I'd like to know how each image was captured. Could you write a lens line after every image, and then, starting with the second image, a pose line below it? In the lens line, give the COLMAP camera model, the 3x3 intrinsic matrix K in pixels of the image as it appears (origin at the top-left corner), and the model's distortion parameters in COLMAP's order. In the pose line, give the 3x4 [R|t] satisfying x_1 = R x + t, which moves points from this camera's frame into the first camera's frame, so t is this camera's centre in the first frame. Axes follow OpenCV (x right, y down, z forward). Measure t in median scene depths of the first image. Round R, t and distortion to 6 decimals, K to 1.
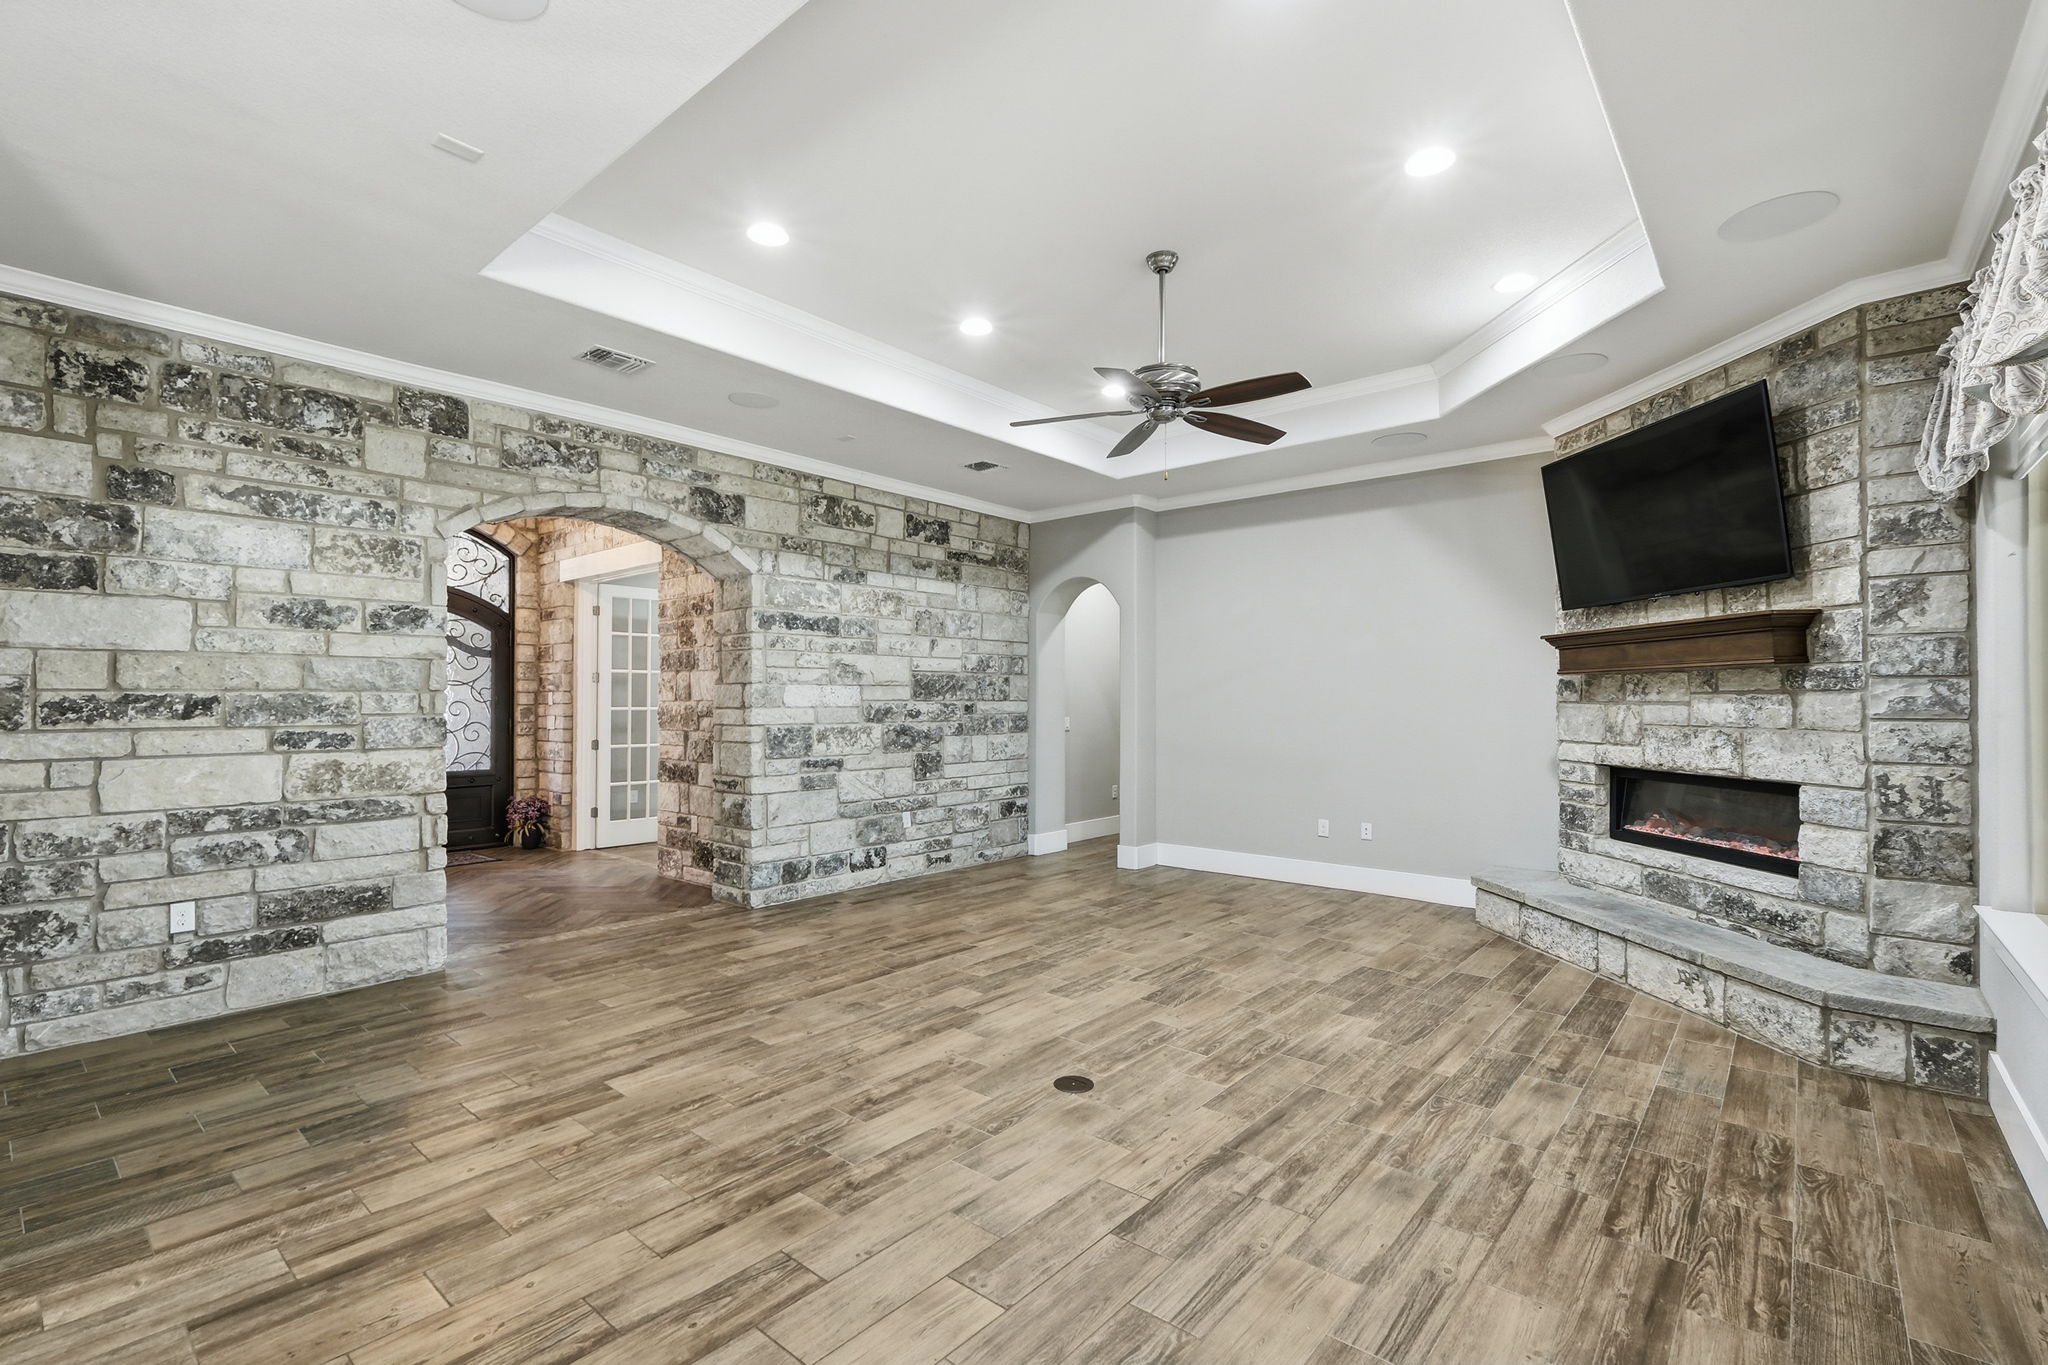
lens RADIAL K [[906.1, 0, 1012.5], [0, 906.1, 683.9], [0, 0, 1]] dist [-0.001900, -0.000551]
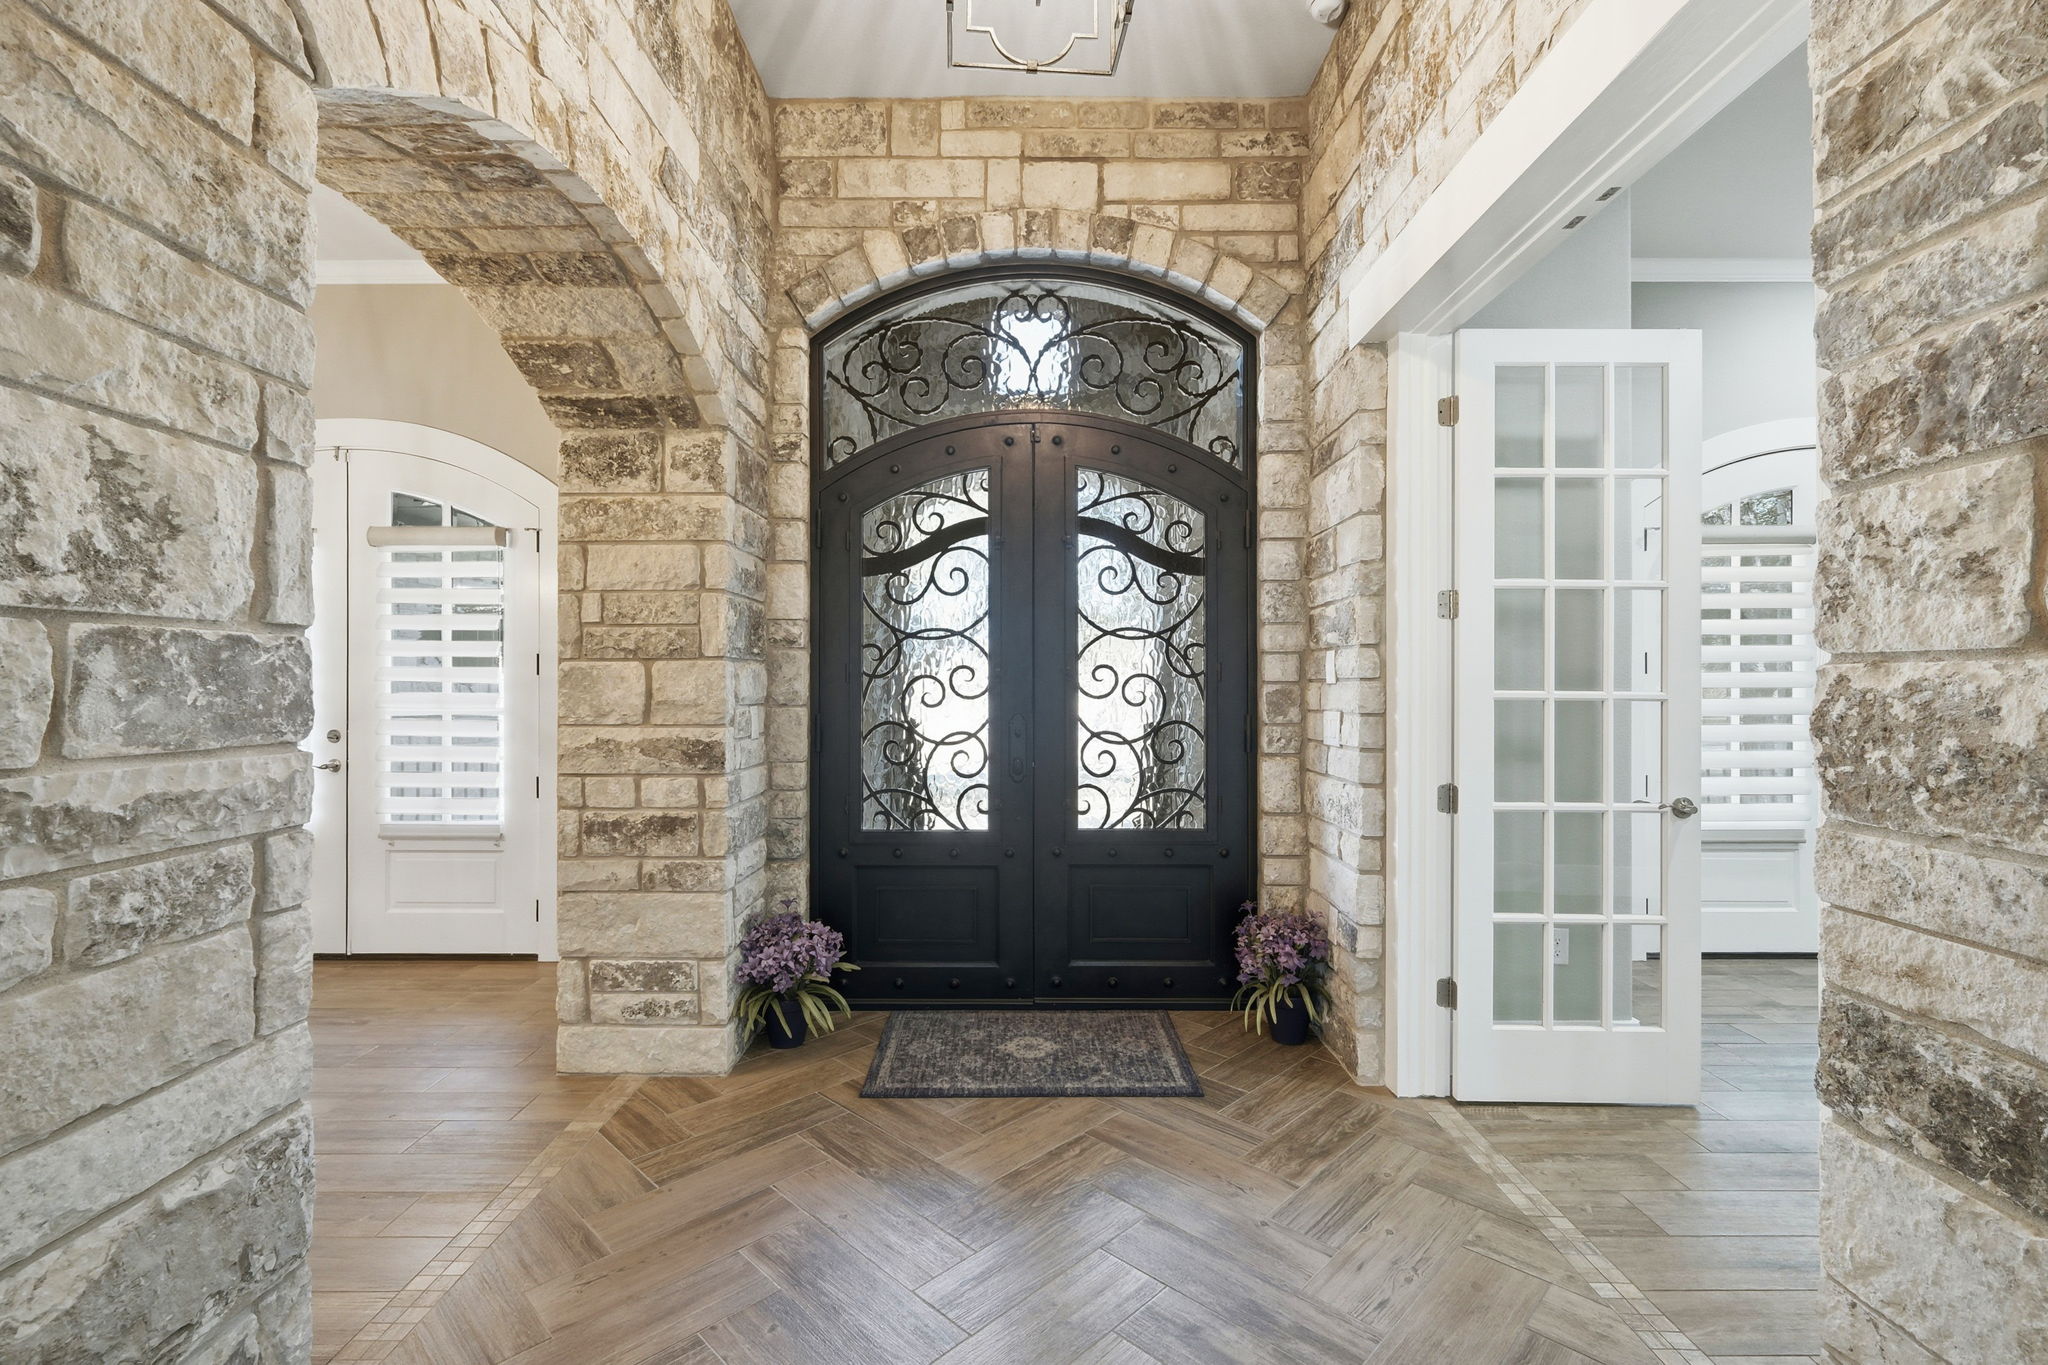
lens RADIAL K [[906.1, 0, 1022.6], [0, 906.1, 679.3], [0, 0, 1]] dist [-0.001900, -0.000551]
pose [[0.652659, -0.000640, -0.757651, -0.858459], [0.012497, 0.999873, 0.009921, 0.045796], [0.757548, -0.015943, 0.652584, 1.836092]]
